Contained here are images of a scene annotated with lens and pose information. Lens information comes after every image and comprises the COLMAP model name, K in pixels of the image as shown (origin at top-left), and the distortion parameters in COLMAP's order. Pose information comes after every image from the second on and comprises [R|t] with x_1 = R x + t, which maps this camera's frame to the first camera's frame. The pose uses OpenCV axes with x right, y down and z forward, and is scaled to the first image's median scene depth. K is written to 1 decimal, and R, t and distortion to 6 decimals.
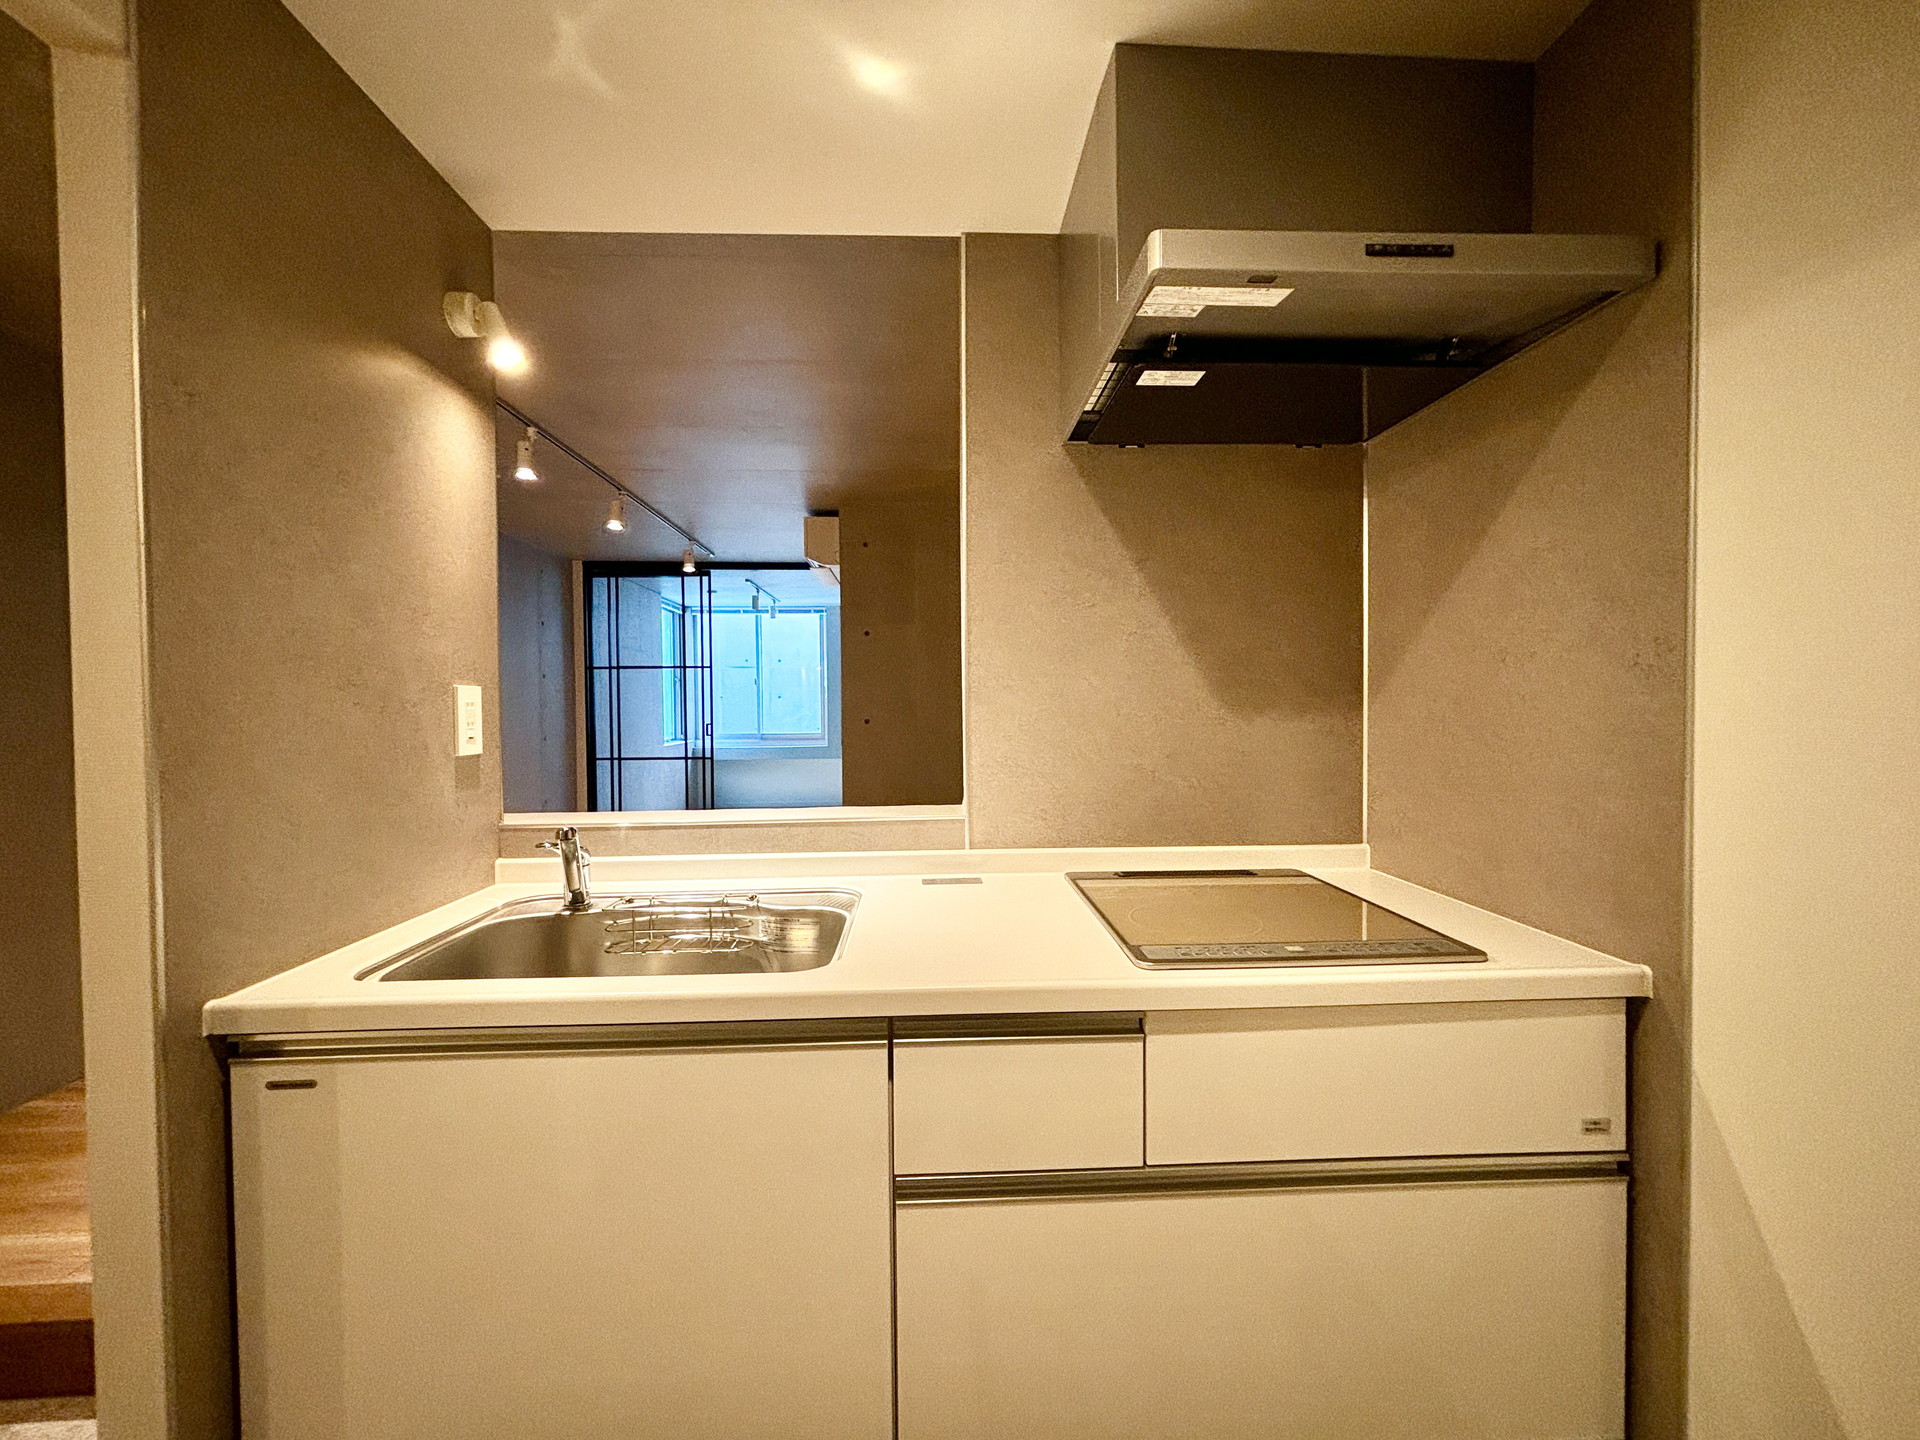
lens RADIAL K [[777.7, 0, 956.8], [0, 777.7, 716.0], [0, 0, 1]] dist [0.005959, -0.001203]
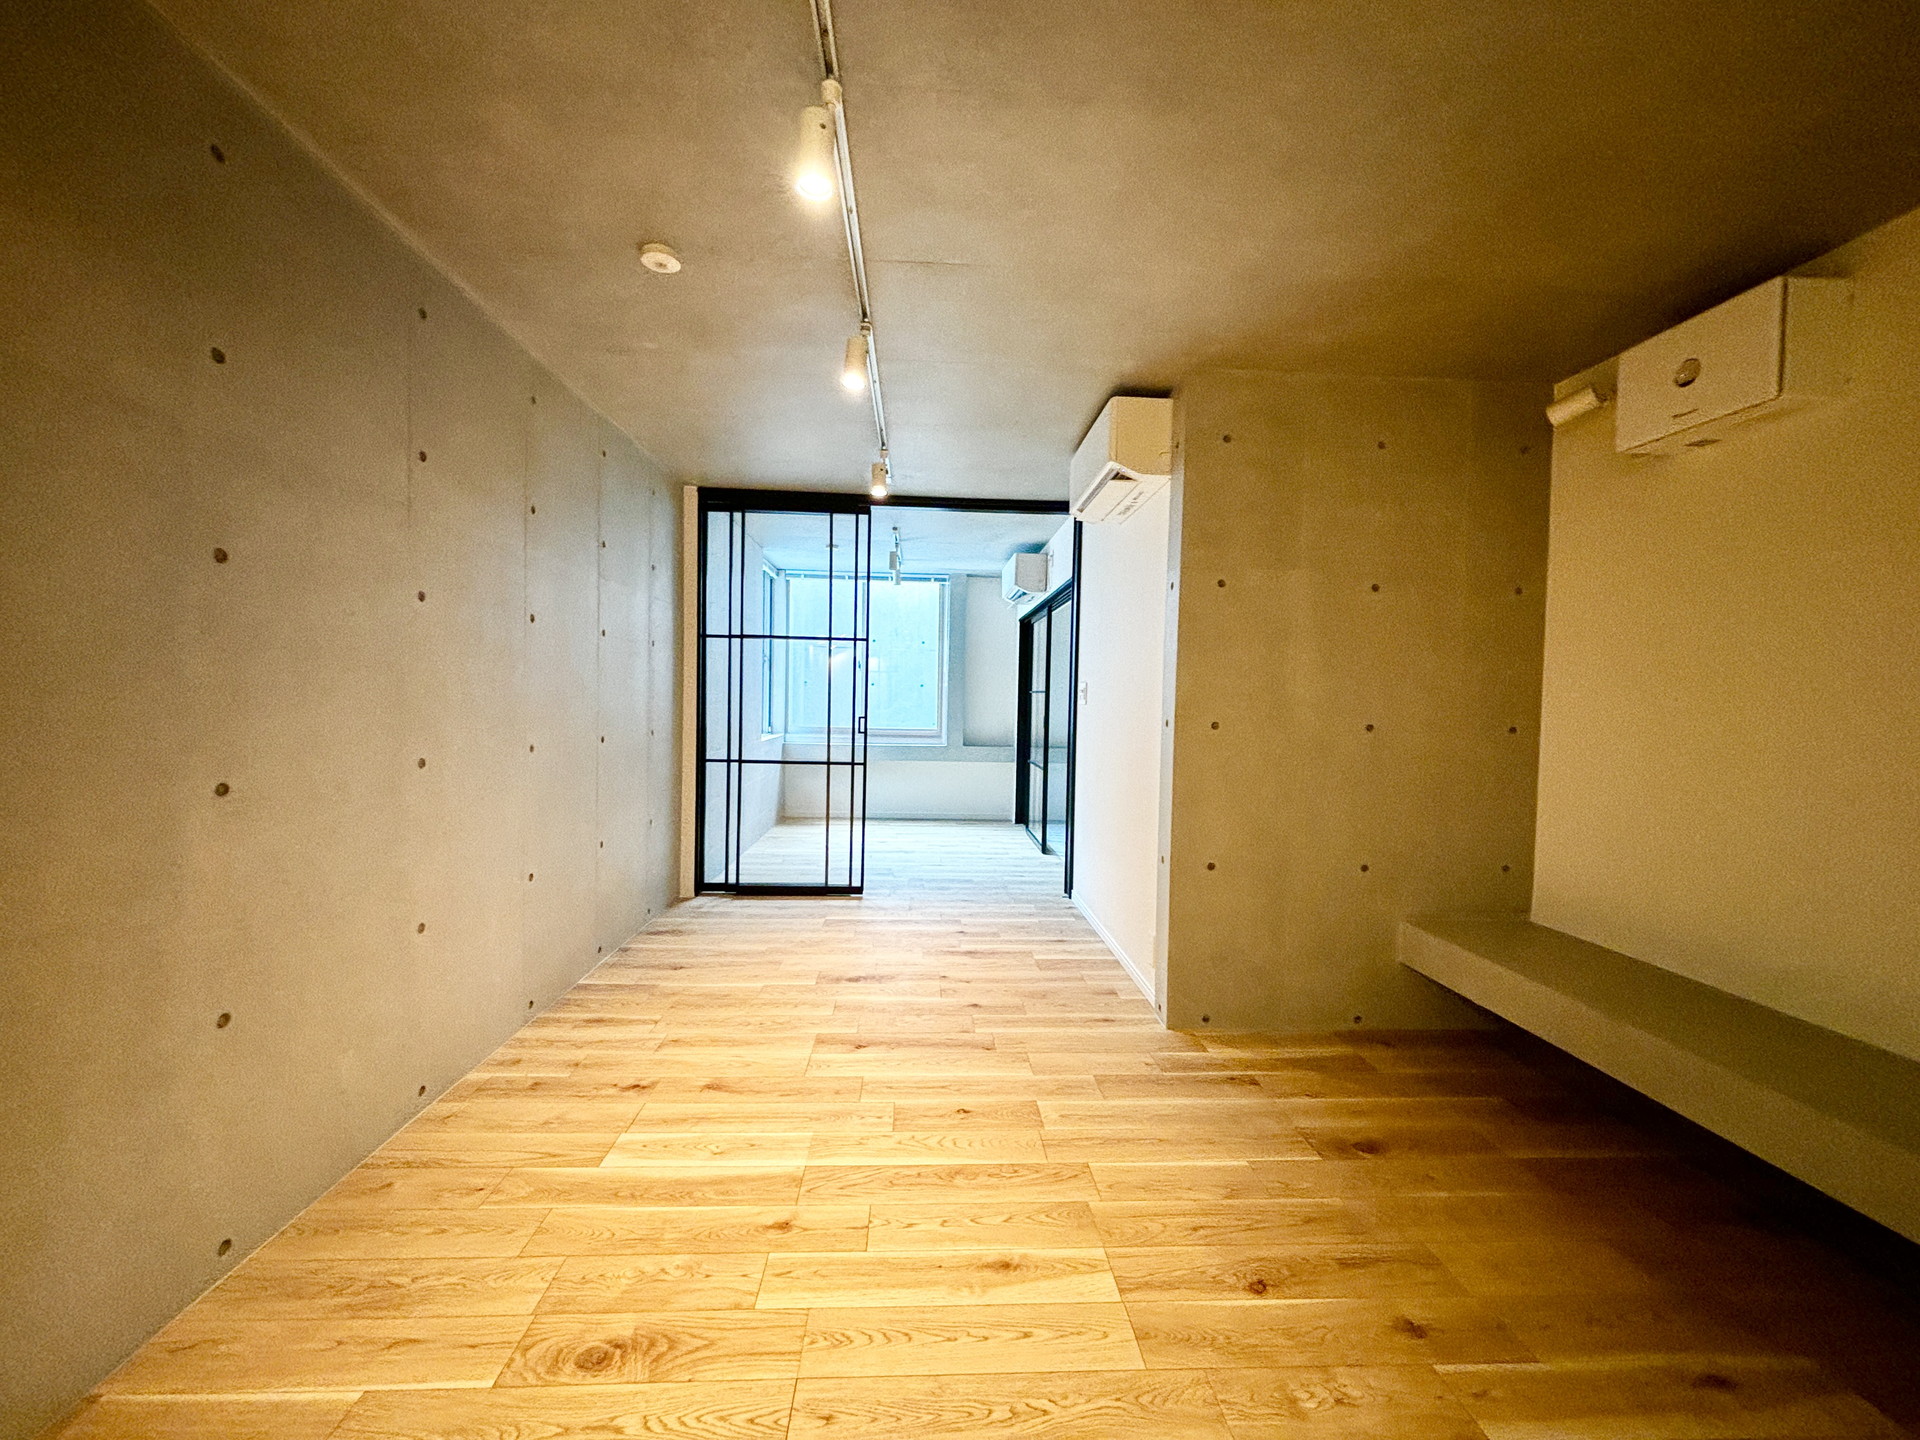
lens RADIAL K [[777.7, 0, 962.6], [0, 777.7, 725.7], [0, 0, 1]] dist [0.005959, -0.001203]
pose [[0.999519, 0.029023, 0.010885, -0.232464], [-0.029248, 0.999350, 0.021075, 0.000288], [-0.010266, -0.021383, 0.999719, 0.265803]]
